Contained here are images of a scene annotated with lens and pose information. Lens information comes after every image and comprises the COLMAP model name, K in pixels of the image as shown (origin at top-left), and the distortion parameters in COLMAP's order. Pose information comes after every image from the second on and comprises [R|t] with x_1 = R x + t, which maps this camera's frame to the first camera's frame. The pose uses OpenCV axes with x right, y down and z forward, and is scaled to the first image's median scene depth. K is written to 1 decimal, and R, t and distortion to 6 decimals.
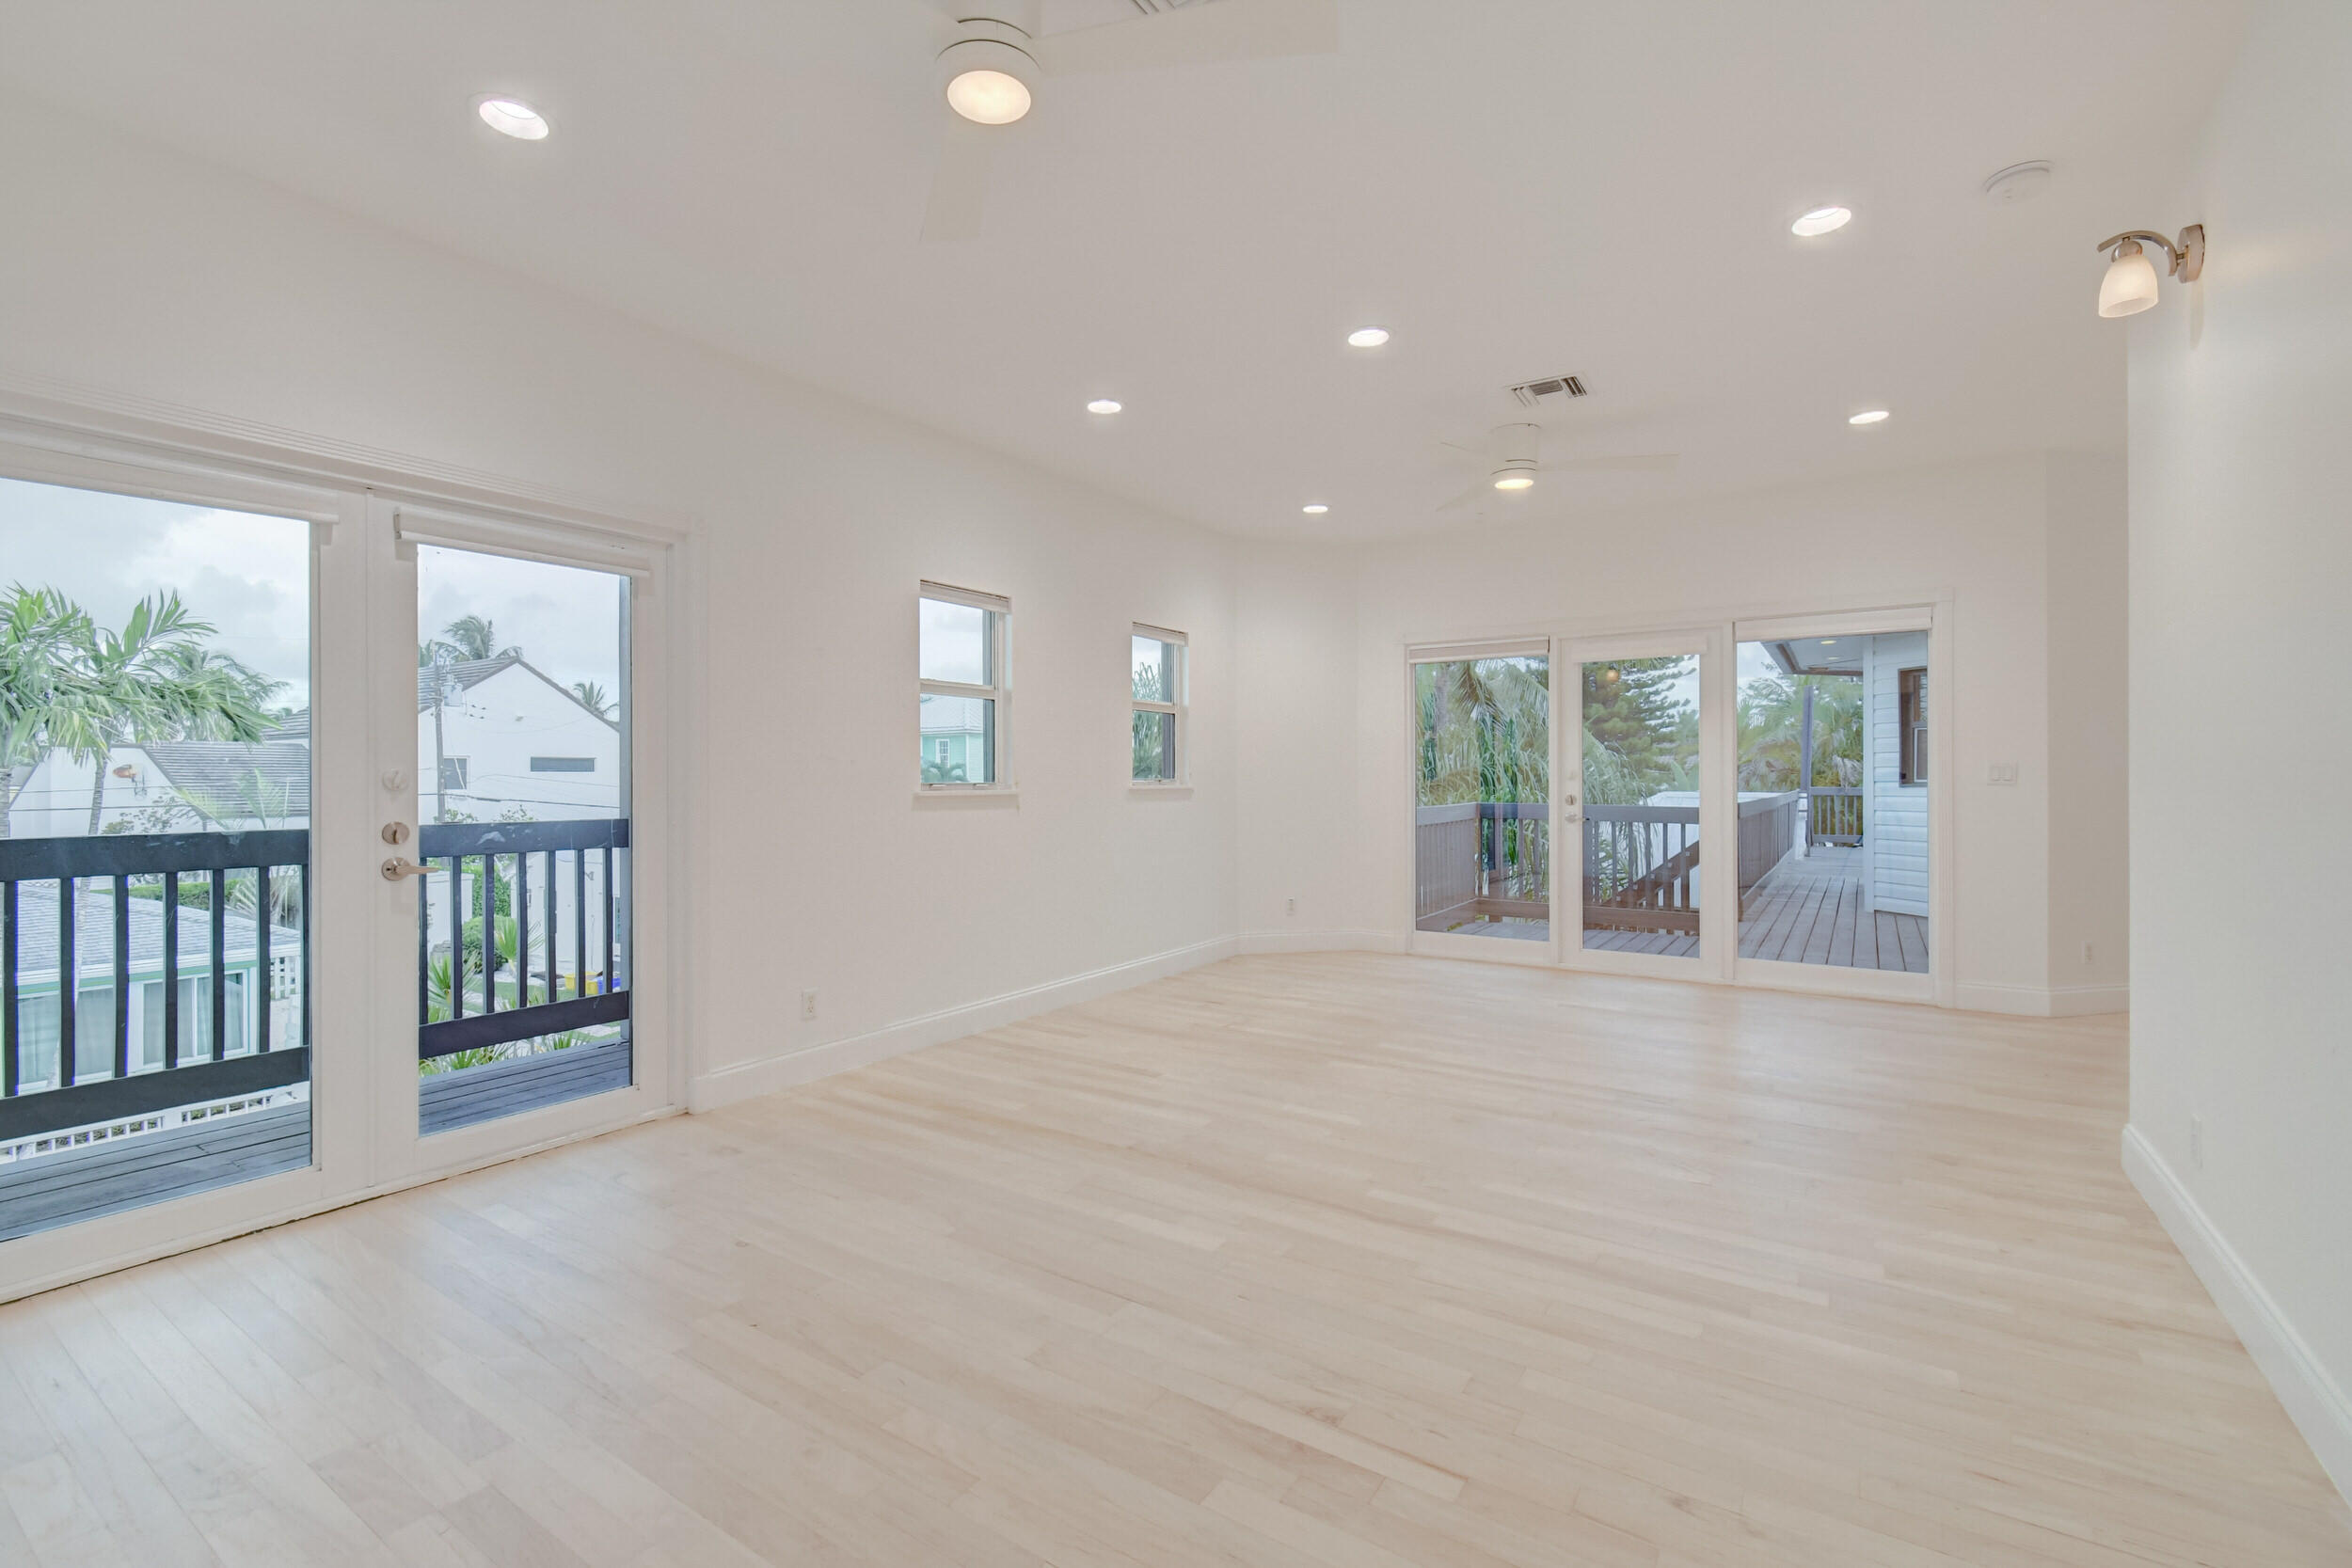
lens RADIAL K [[1036.4, 0, 1161.6], [0, 1036.4, 778.6], [0, 0, 1]] dist [0.002811, -0.001671]
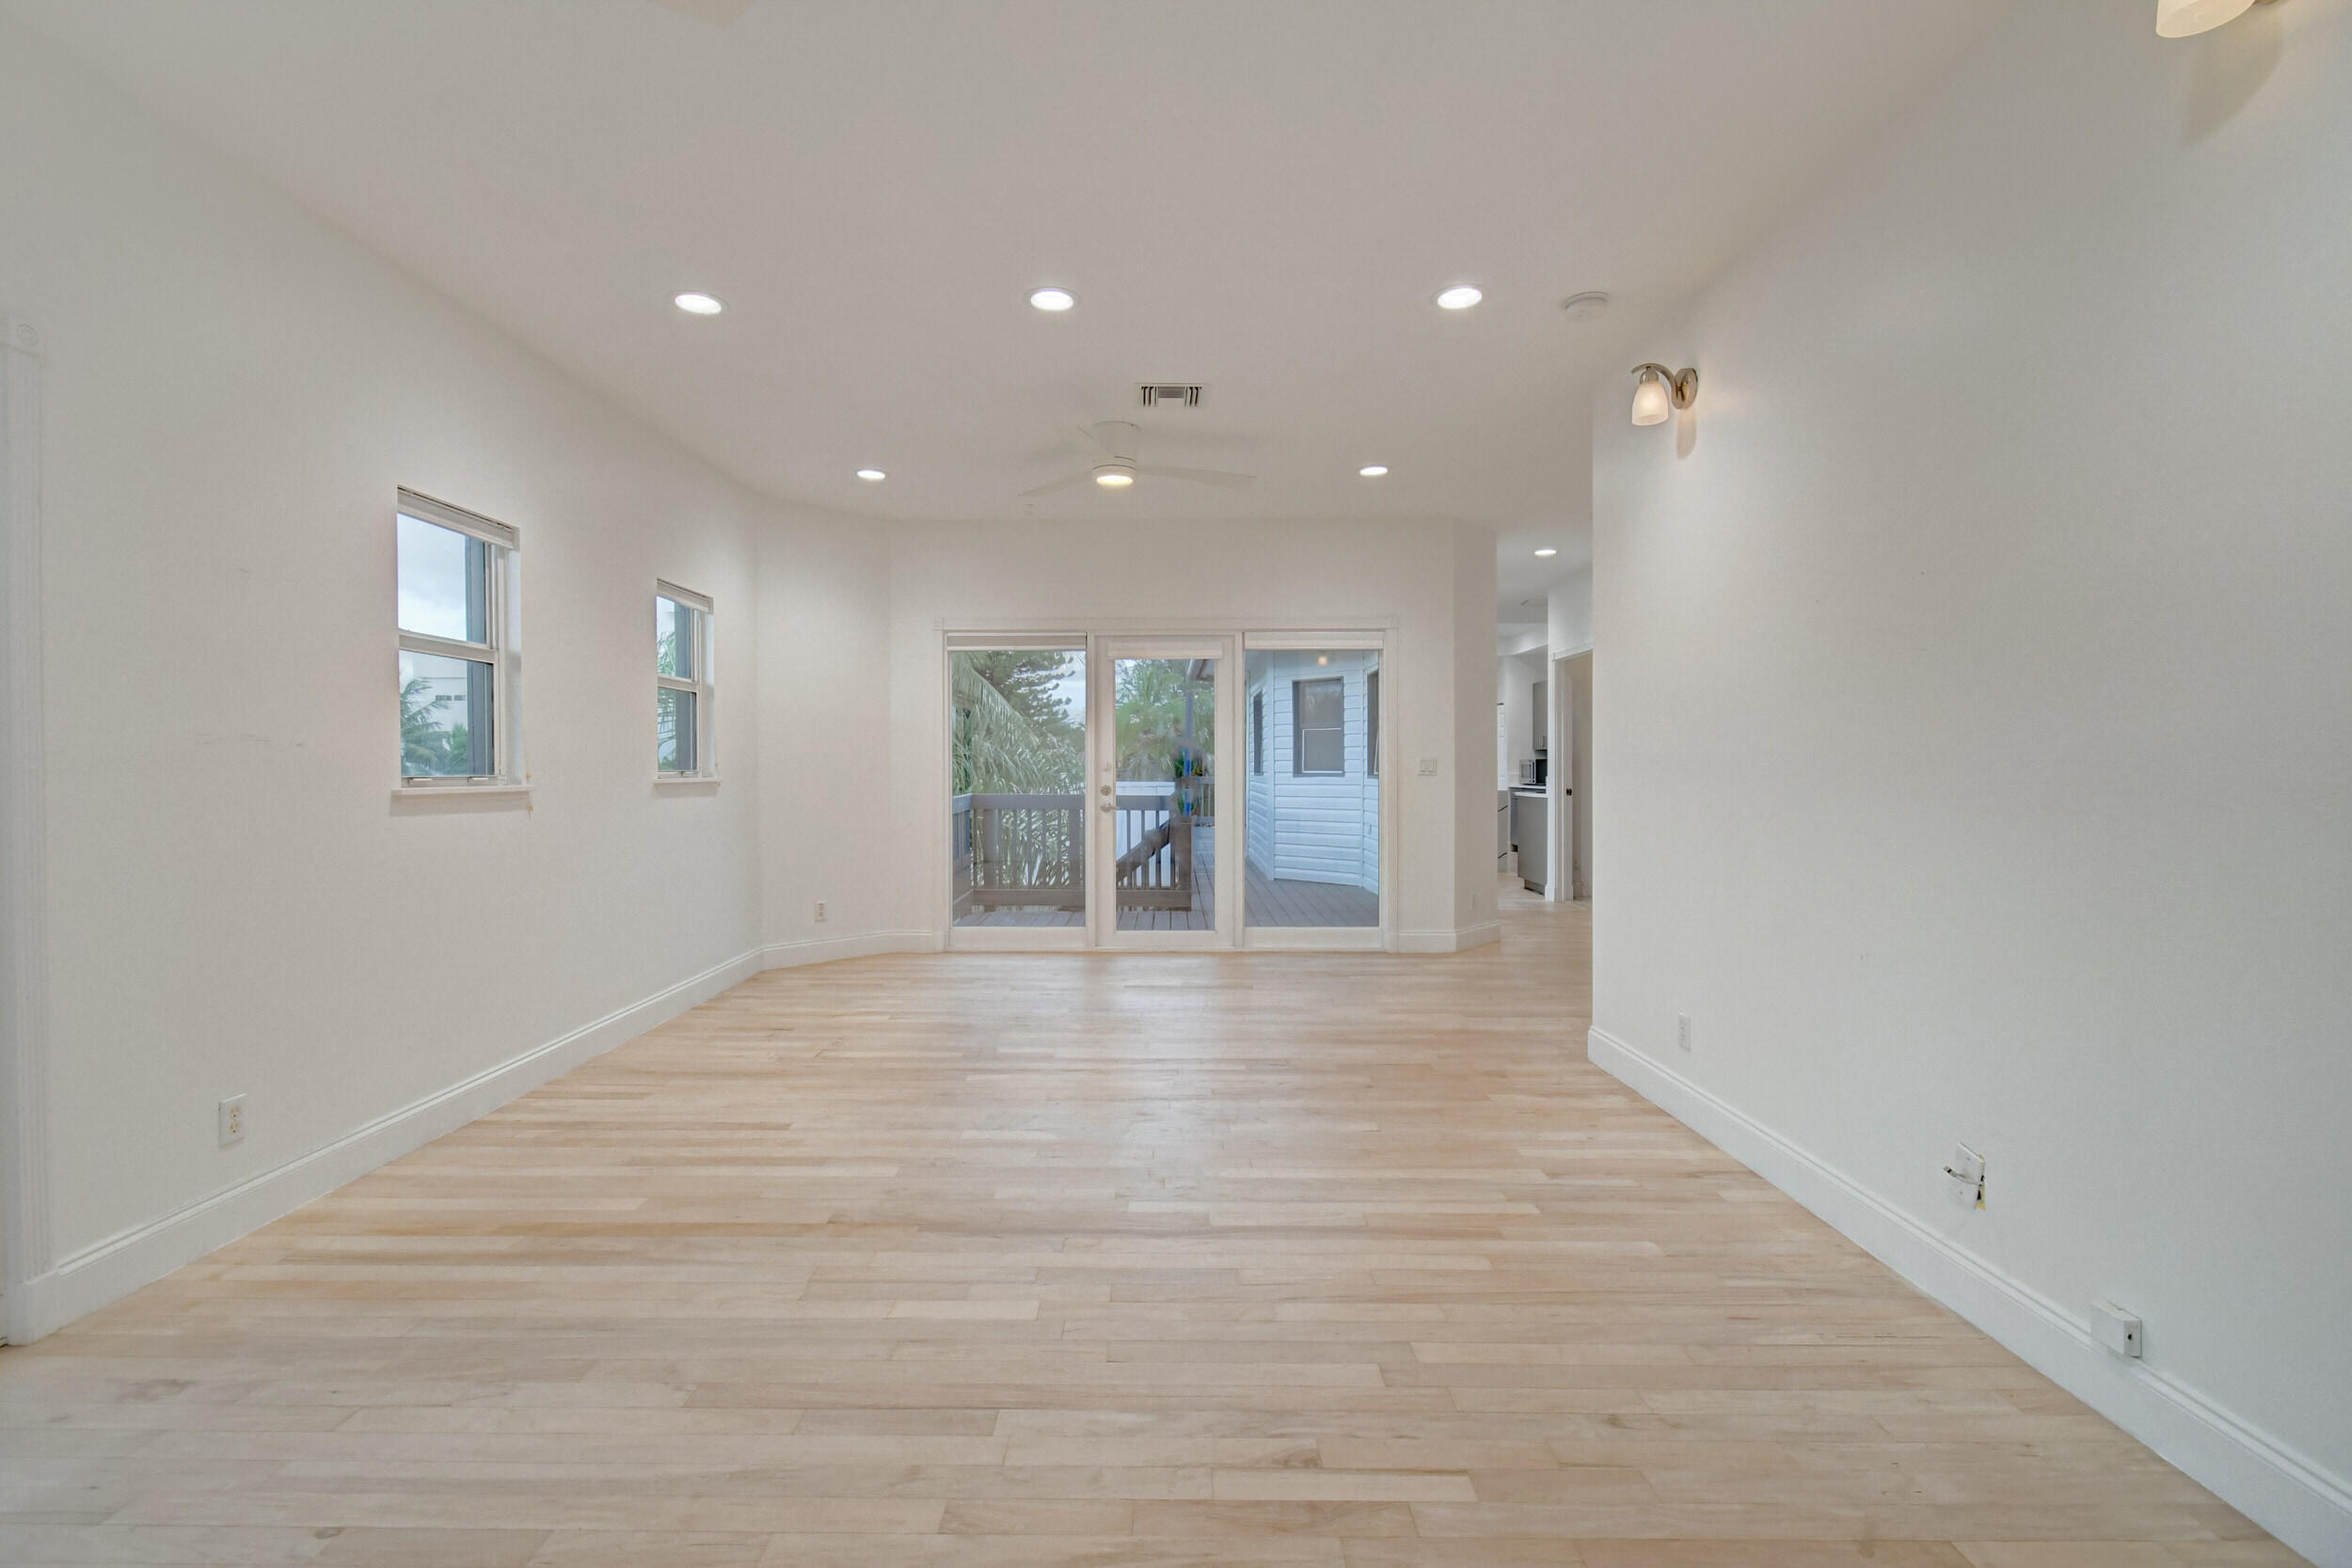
lens RADIAL K [[1036.4, 0, 1162.4], [0, 1036.4, 779.1], [0, 0, 1]] dist [0.002811, -0.001671]
pose [[0.832815, -0.005131, 0.553528, -0.239545], [-0.000008, 0.999957, 0.009282, -0.000803], [-0.553552, -0.007735, 0.832779, 0.160905]]
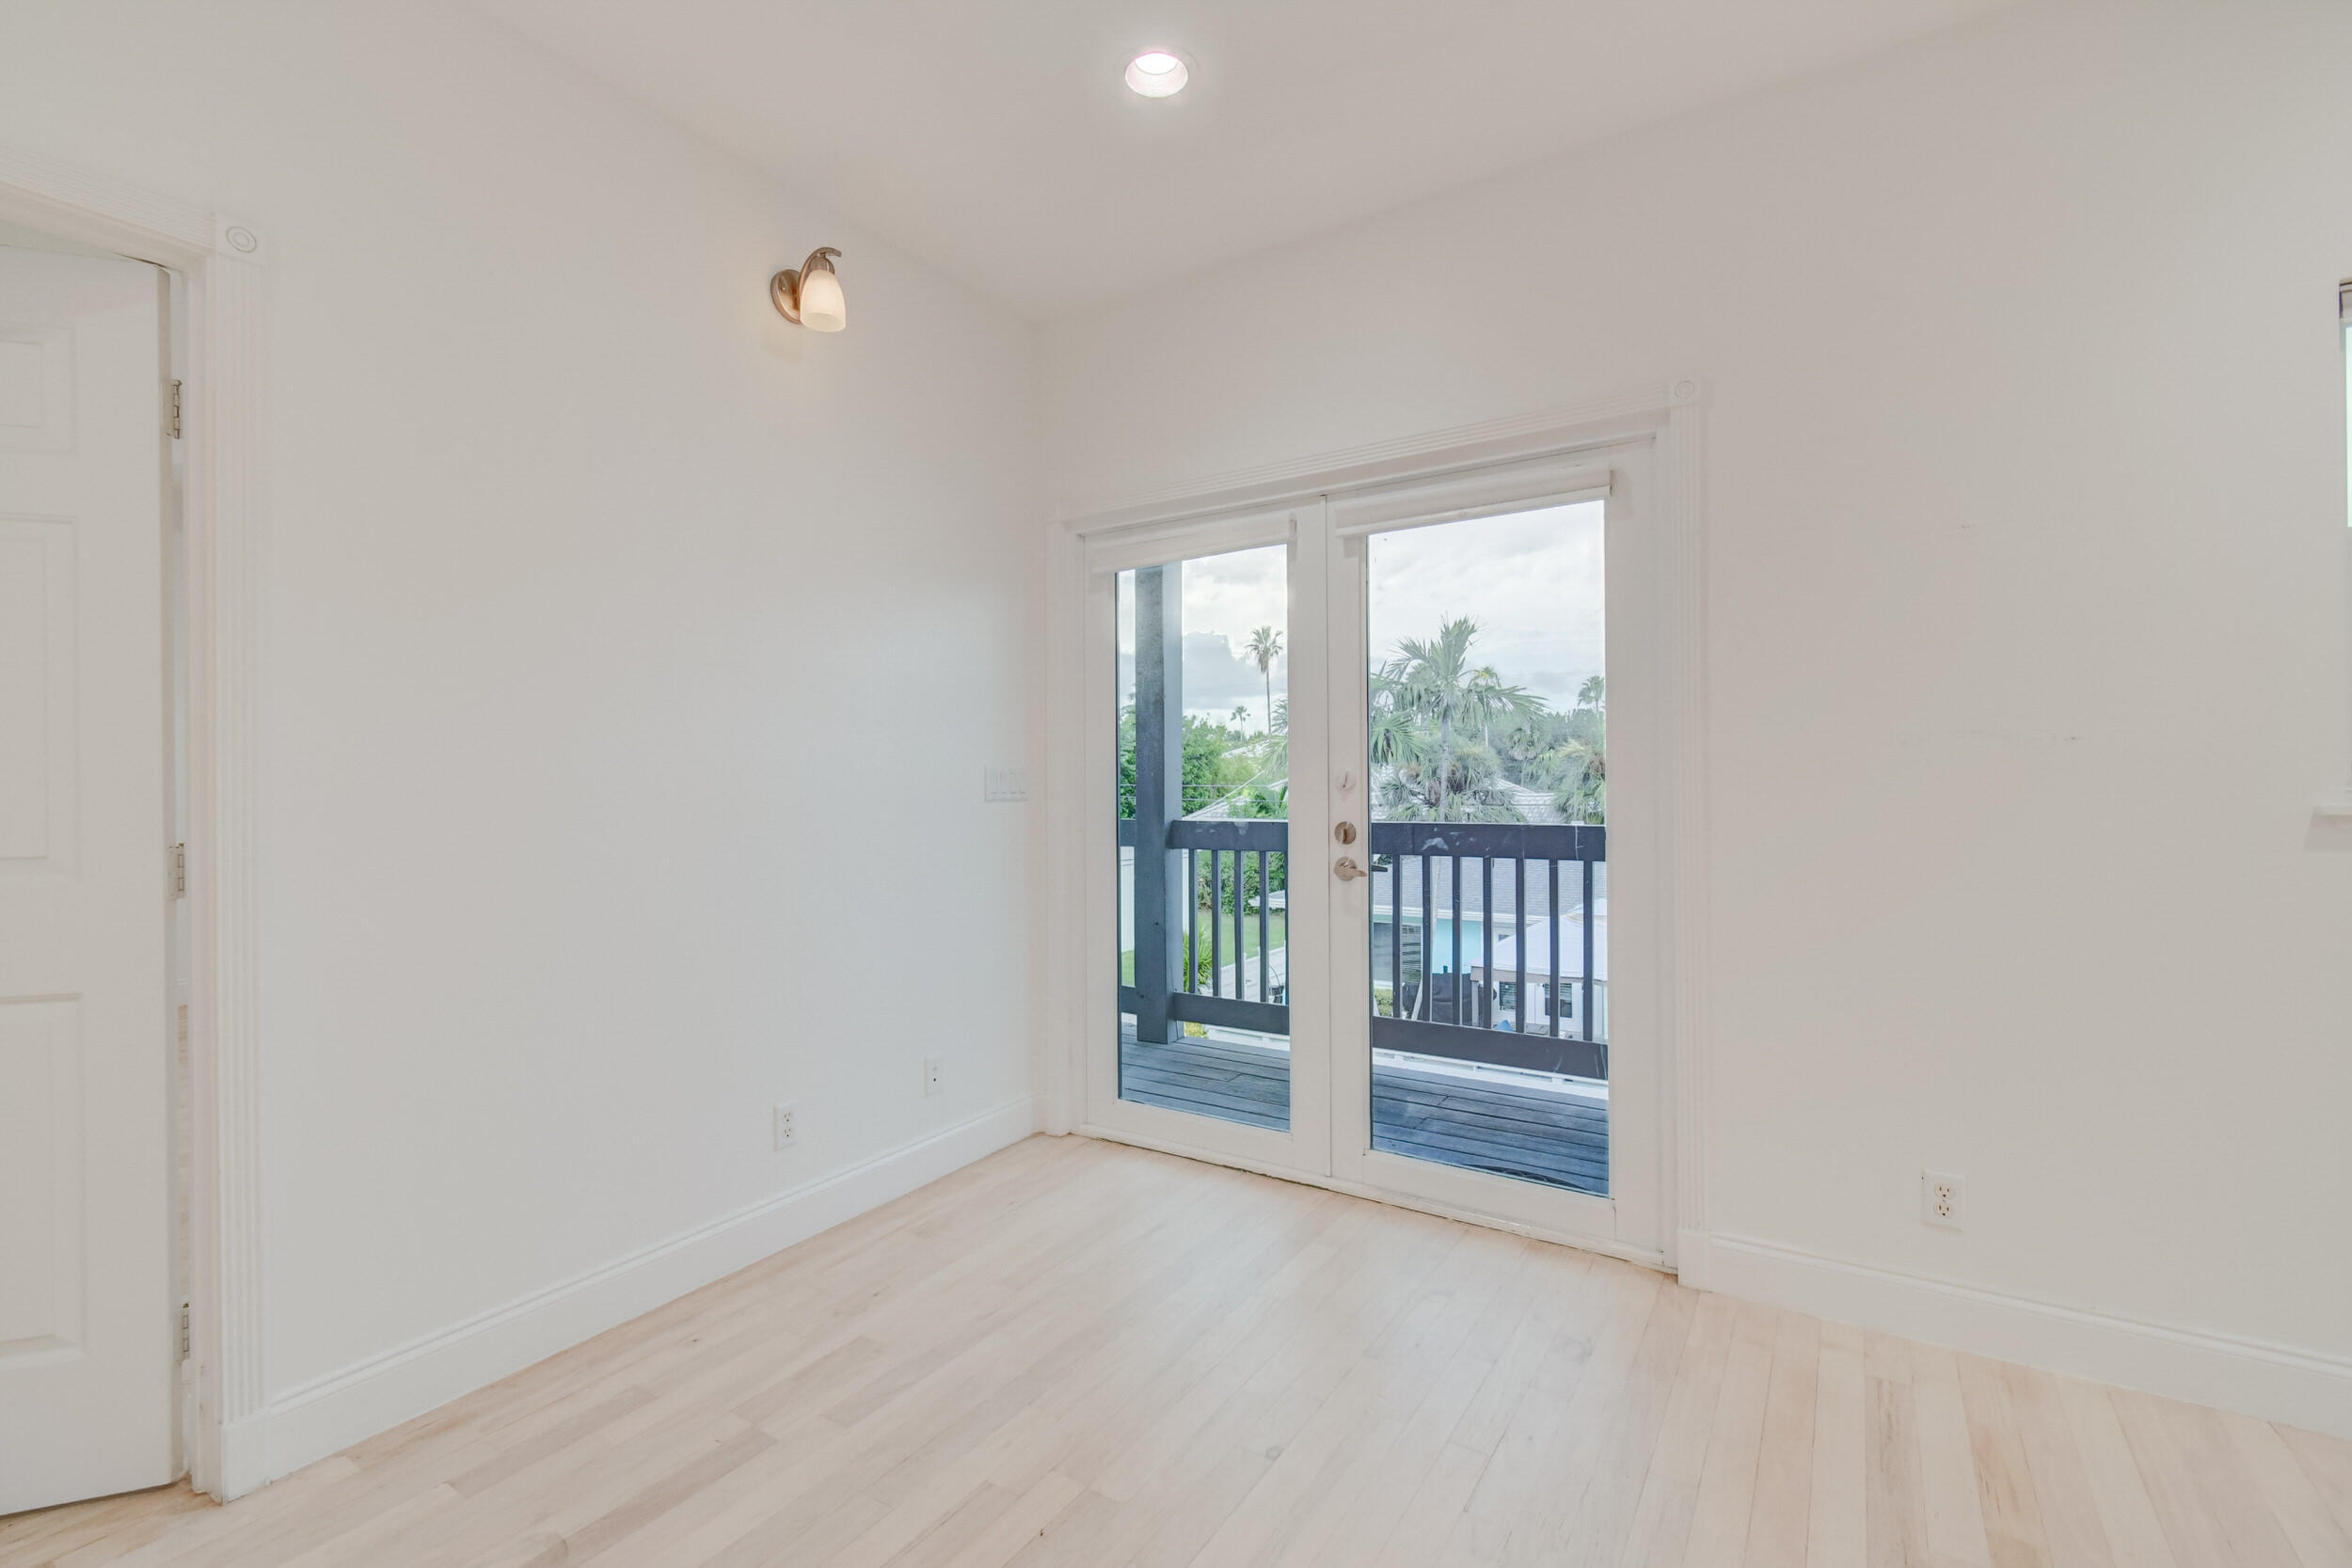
lens RADIAL K [[1036.4, 0, 1174.3], [0, 1036.4, 775.5], [0, 0, 1]] dist [0.002811, -0.001671]
pose [[0.010990, -0.001872, -0.999938, 0.209072], [0.007402, 0.999971, -0.001791, -0.001533], [0.999912, -0.007381, 0.011003, 0.673344]]
